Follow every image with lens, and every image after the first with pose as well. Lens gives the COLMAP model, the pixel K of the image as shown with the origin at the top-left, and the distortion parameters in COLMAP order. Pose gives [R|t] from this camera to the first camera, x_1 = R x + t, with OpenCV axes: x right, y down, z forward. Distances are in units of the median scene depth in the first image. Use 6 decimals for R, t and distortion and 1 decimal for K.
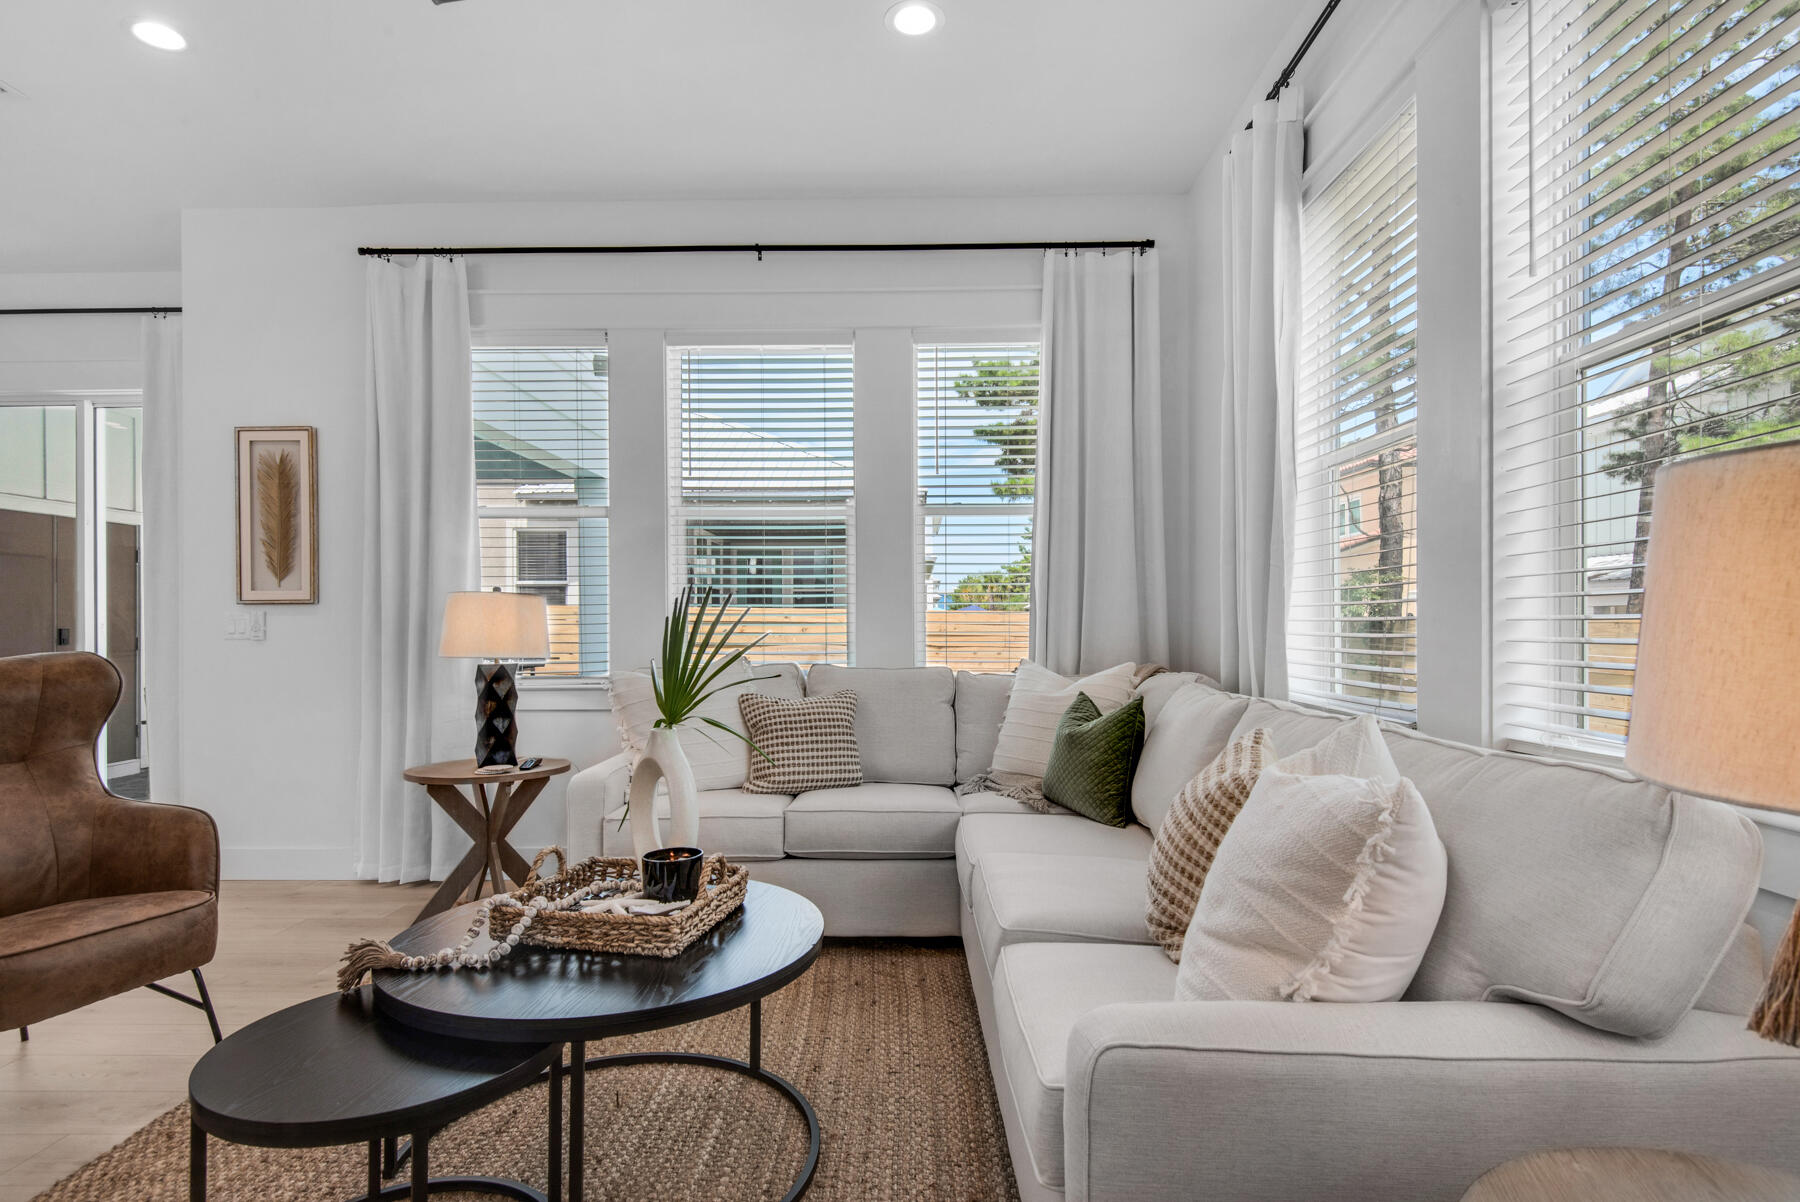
lens RADIAL K [[926.3, 0, 900.0], [0, 926.3, 601.0], [0, 0, 1]] dist [0.021318, -0.000246]
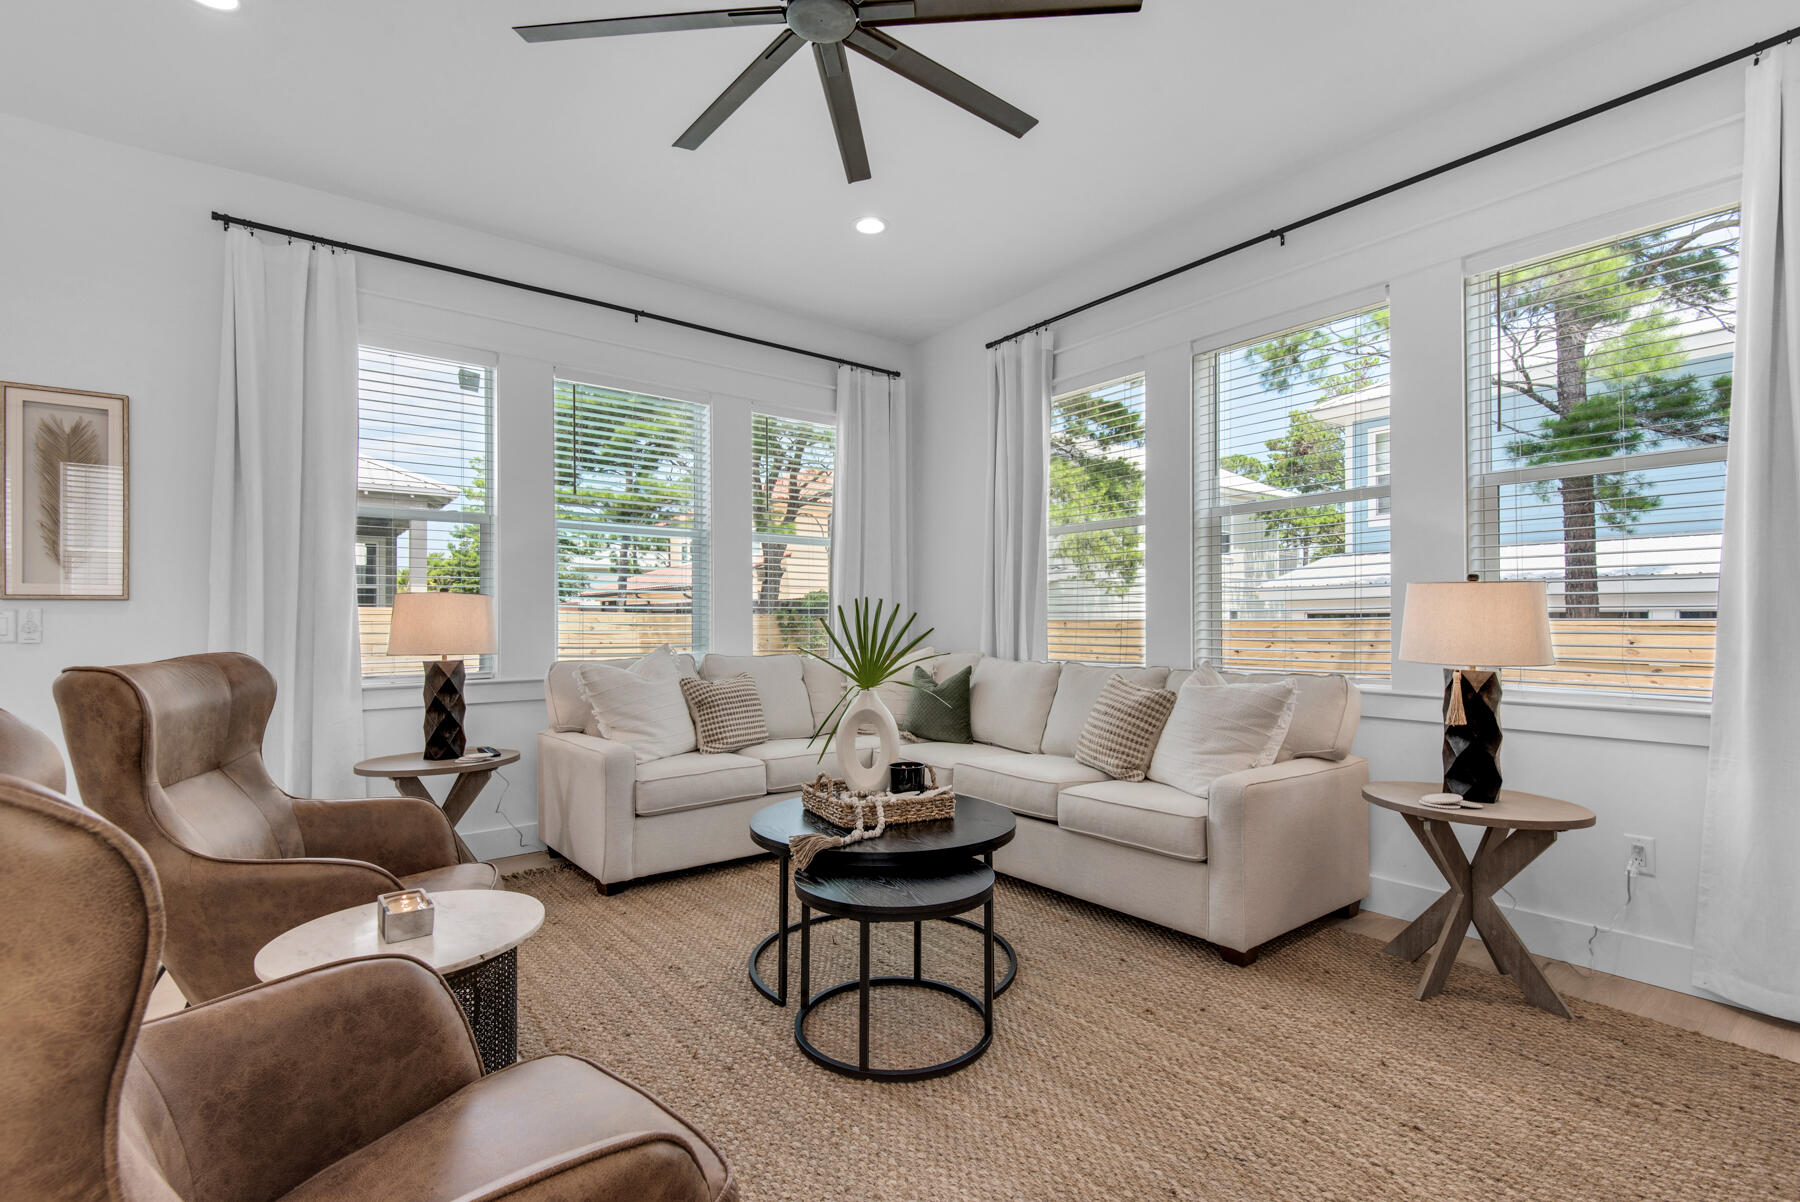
lens RADIAL K [[829.9, 0, 900.0], [0, 829.9, 601.0], [0, 0, 1]] dist [-0.012362, -0.000103]
pose [[0.766538, 0.015826, 0.642004, -0.591803], [-0.014385, 0.999869, -0.007473, -0.001323], [-0.642038, -0.003508, 0.766665, -0.046525]]
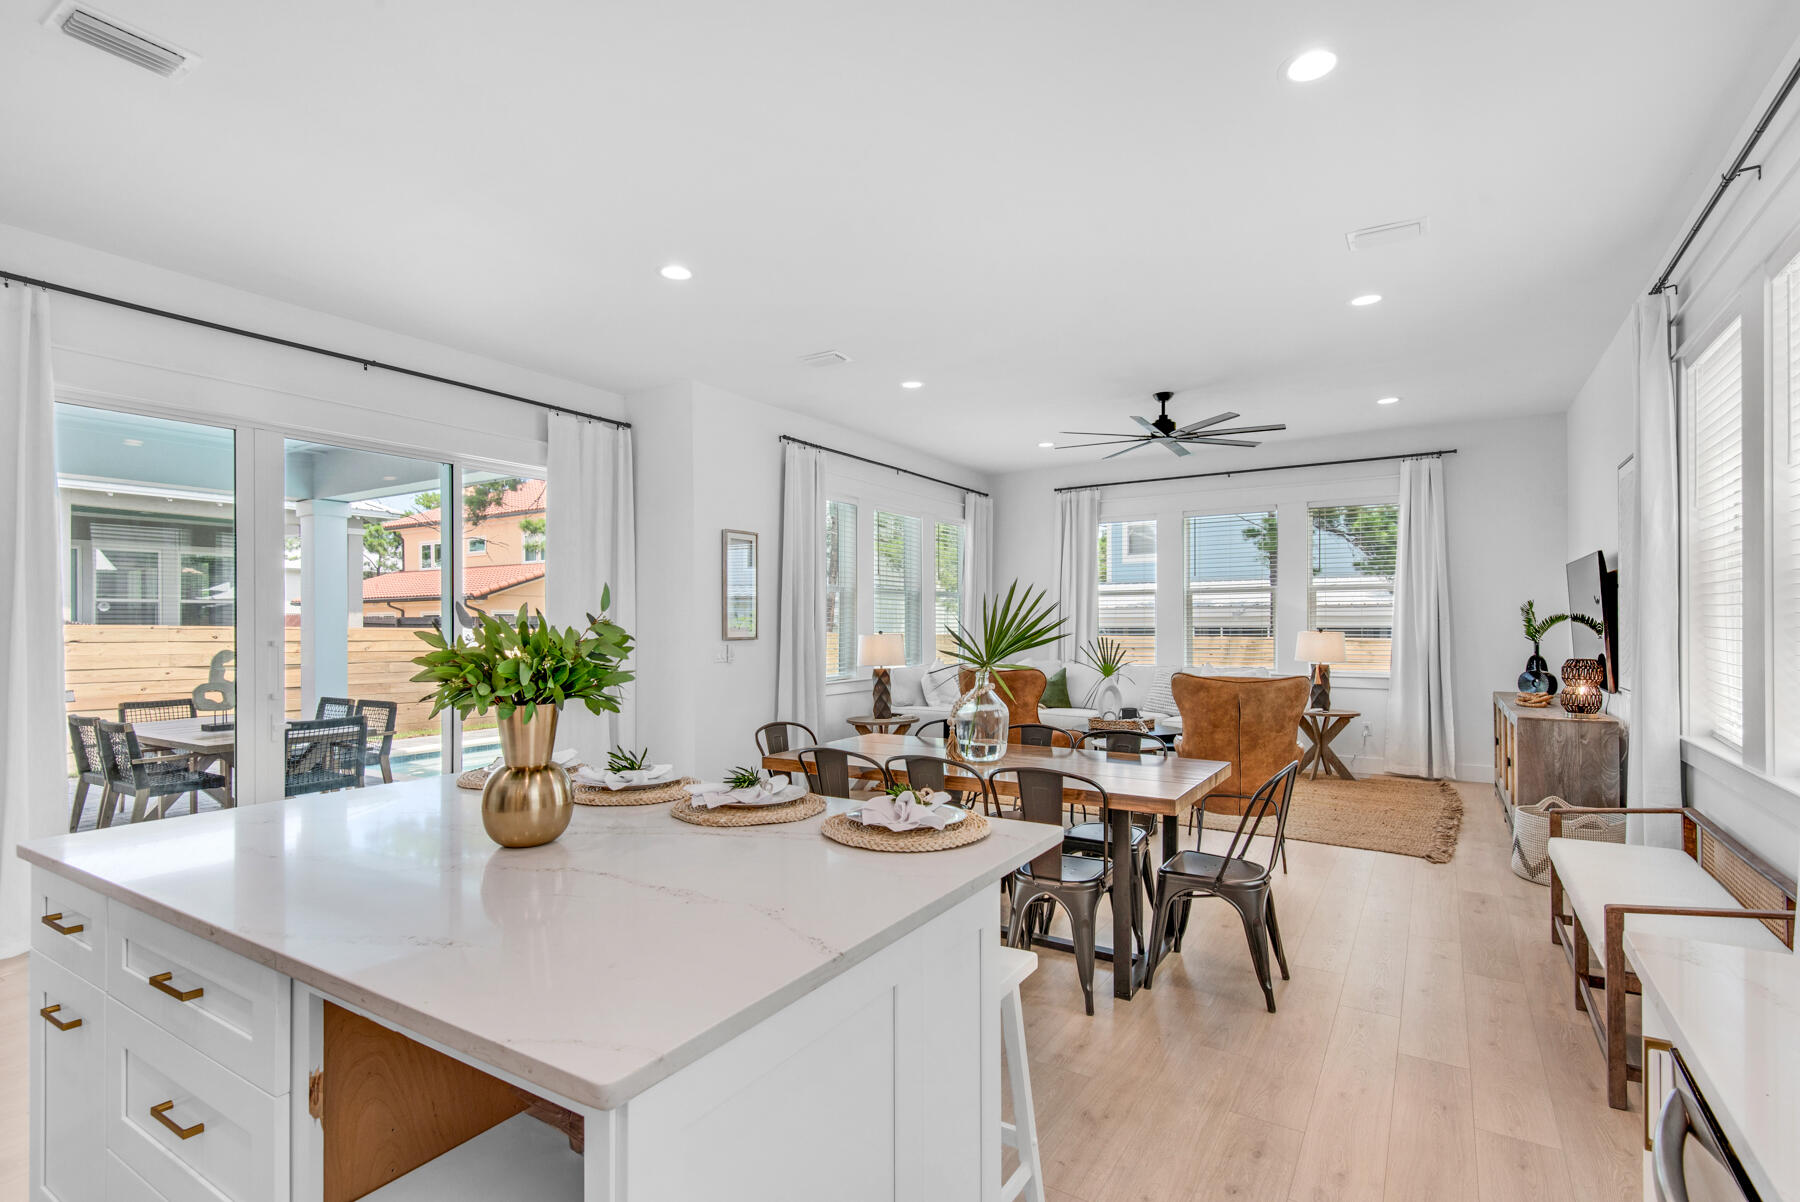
lens RADIAL K [[859.6, 0, 901.0], [0, 859.6, 623.7], [0, 0, 1]] dist [-0.002608, -0.000481]
pose [[0.513063, 0.006743, 0.858325, -1.898664], [-0.018494, 0.999824, 0.003200, -0.035733], [-0.858152, -0.017516, 0.513097, -0.011394]]
